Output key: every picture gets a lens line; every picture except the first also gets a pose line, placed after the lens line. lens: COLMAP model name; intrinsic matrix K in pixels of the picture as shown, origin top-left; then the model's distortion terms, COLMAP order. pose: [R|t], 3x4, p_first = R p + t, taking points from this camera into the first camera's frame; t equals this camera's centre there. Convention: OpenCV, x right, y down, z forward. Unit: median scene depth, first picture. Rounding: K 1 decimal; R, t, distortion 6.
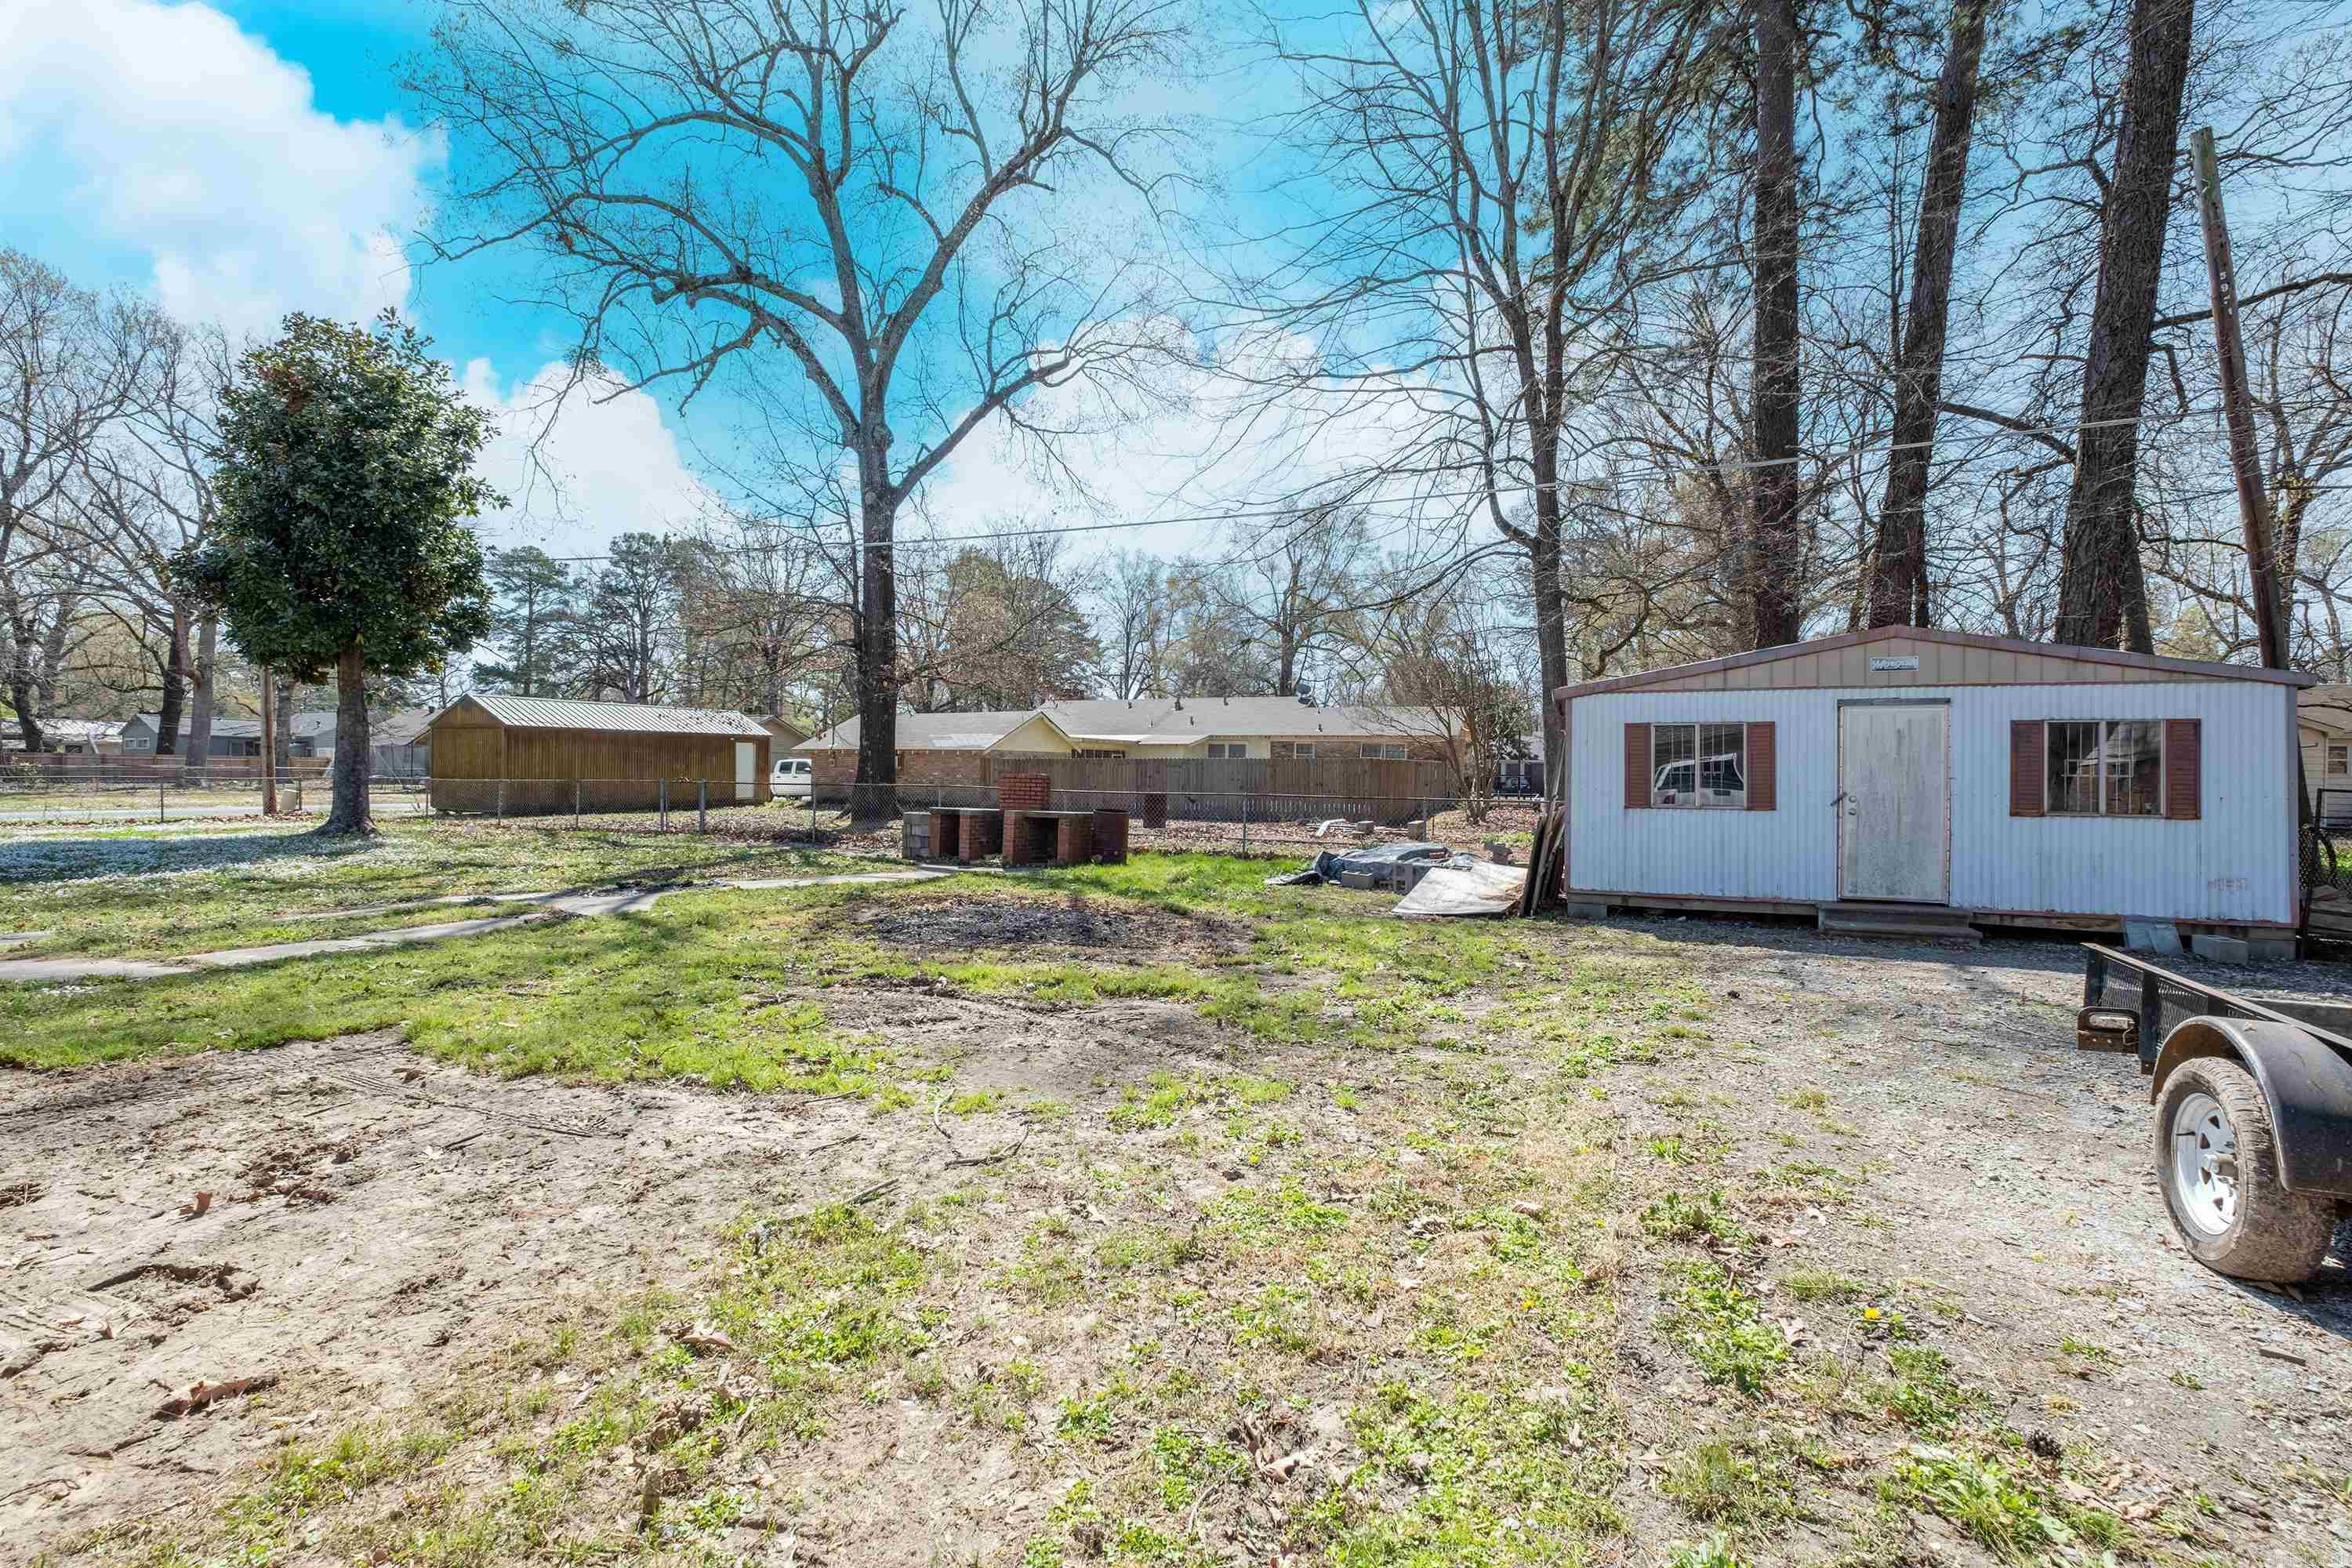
lens RADIAL K [[1008.8, 0, 1193.7], [0, 1008.8, 778.9], [0, 0, 1]] dist [-0.001000, -0.003582]
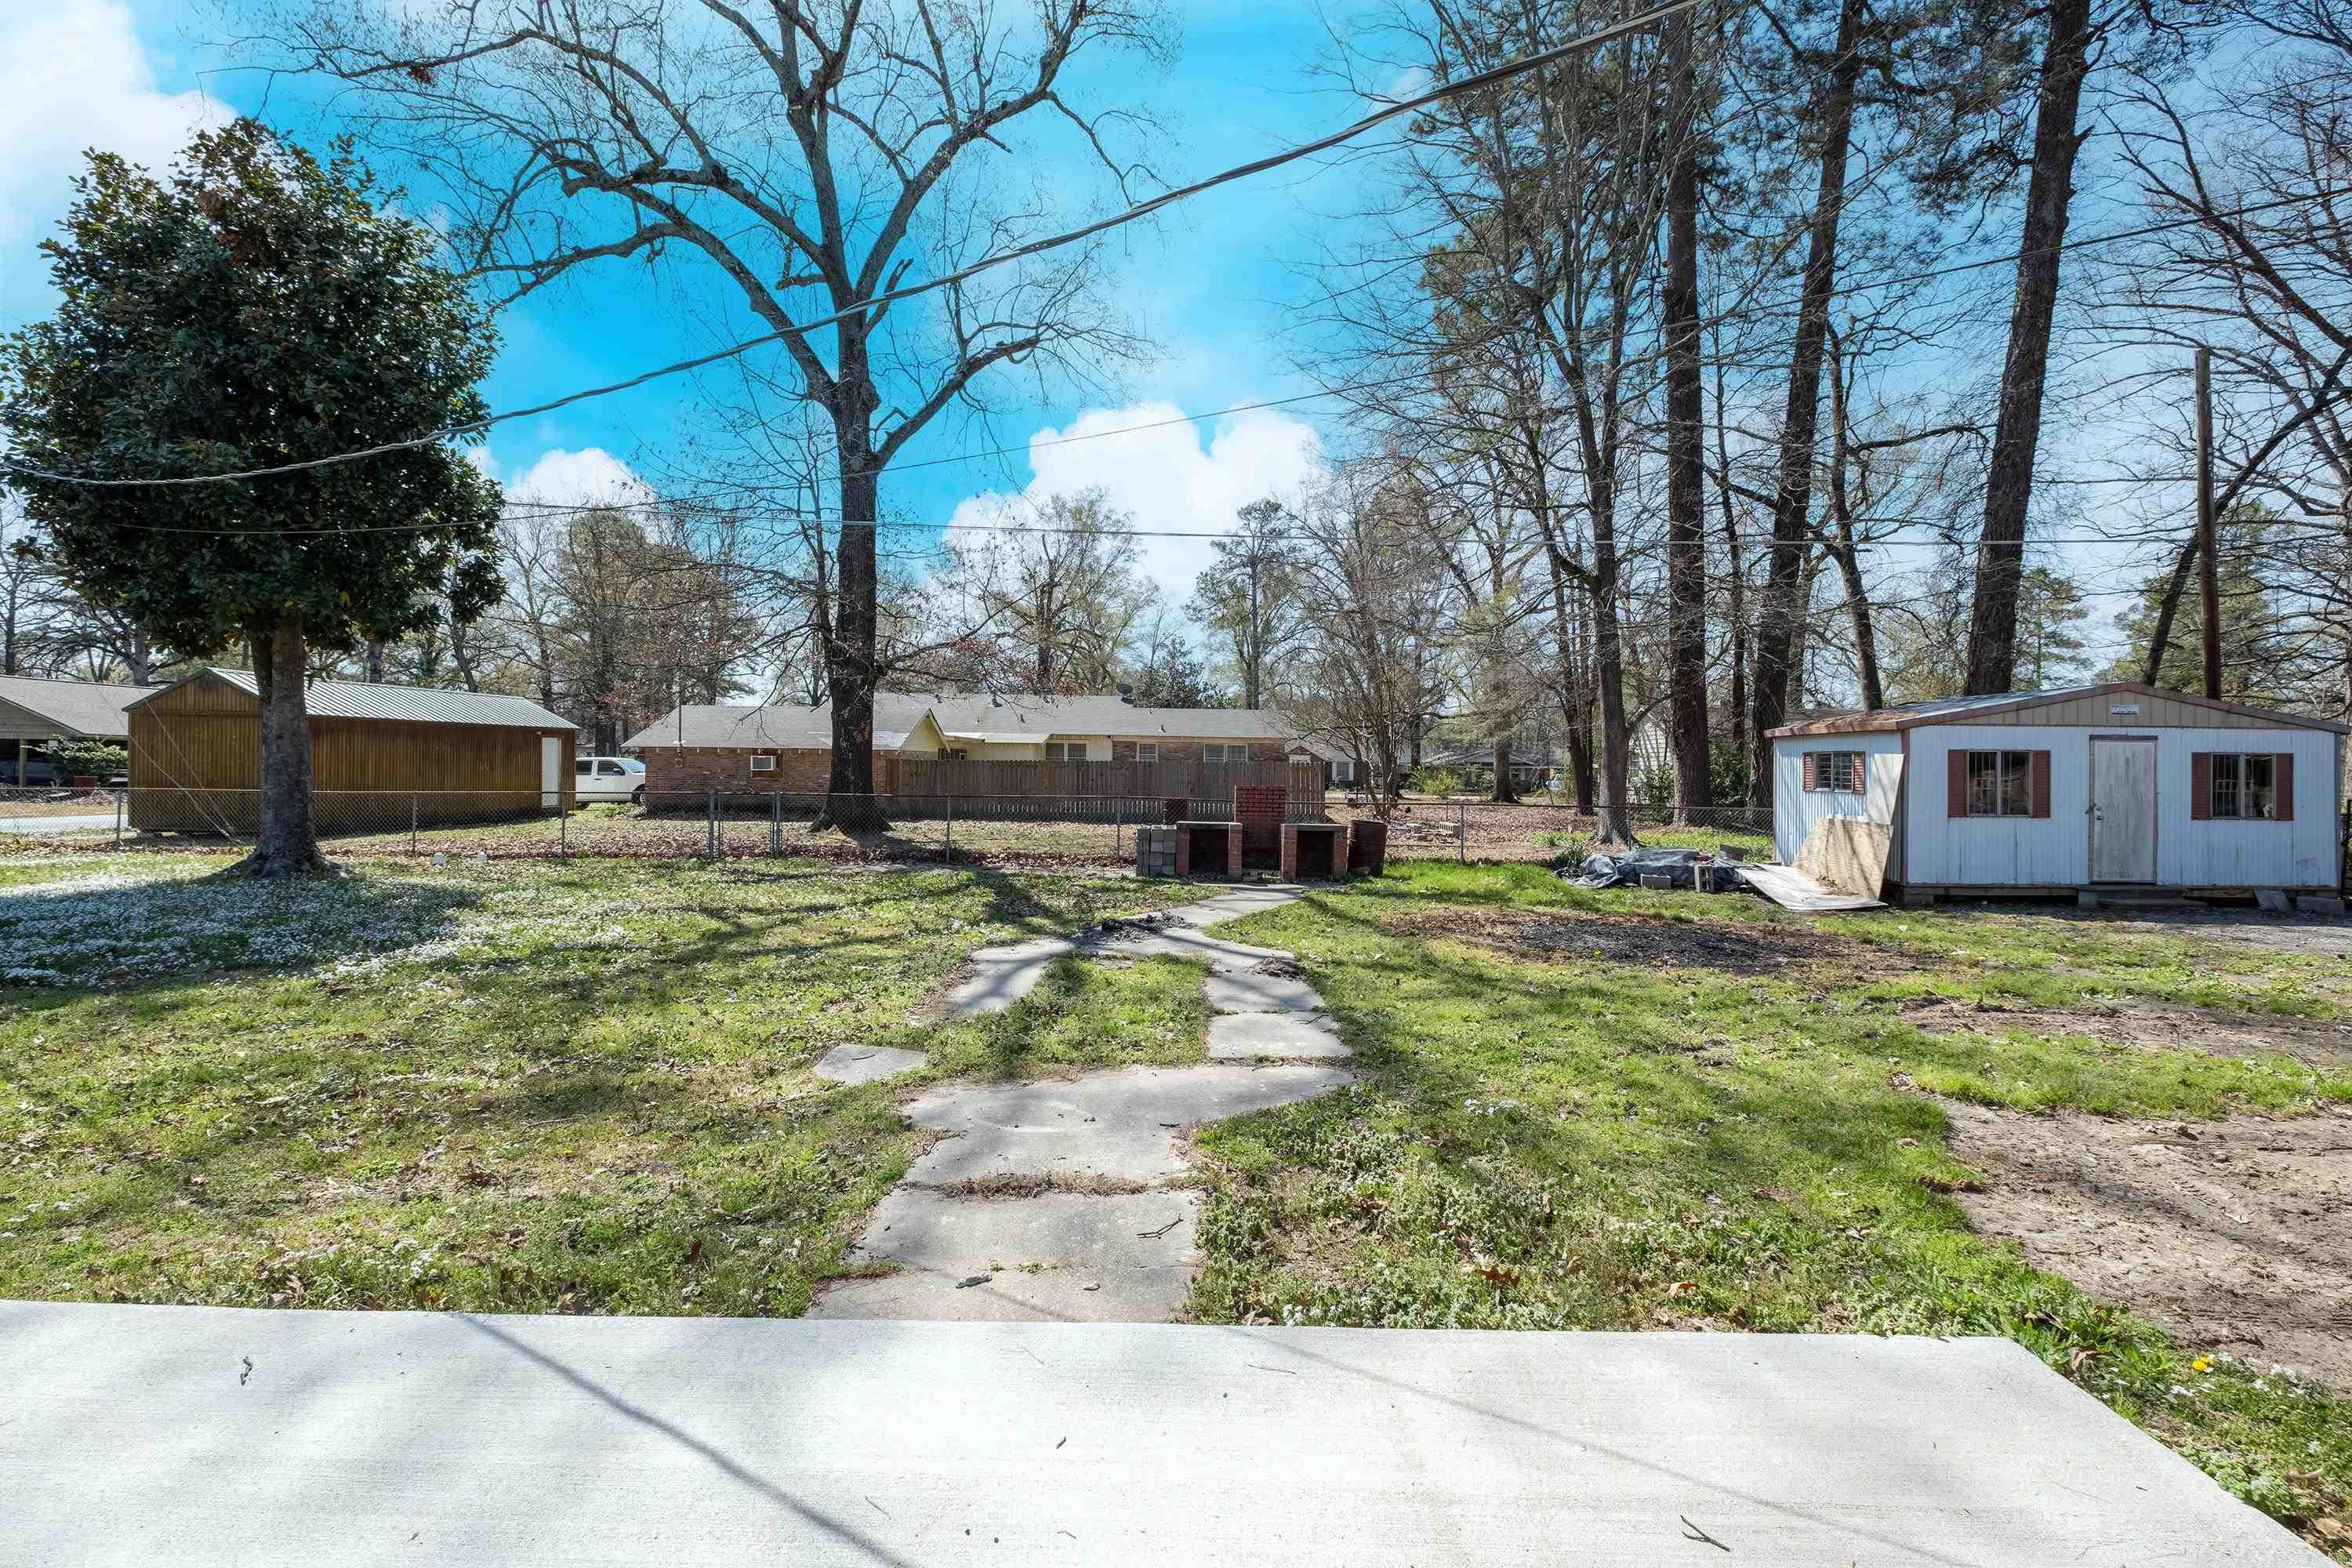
lens RADIAL K [[1008.8, 0, 1183.8], [0, 1008.8, 775.1], [0, 0, 1]] dist [-0.001000, -0.003582]
pose [[0.924460, -0.000807, 0.381278, -0.387943], [0.000140, 0.999998, 0.001779, -0.010691], [-0.381279, -0.001591, 0.924459, 0.084249]]
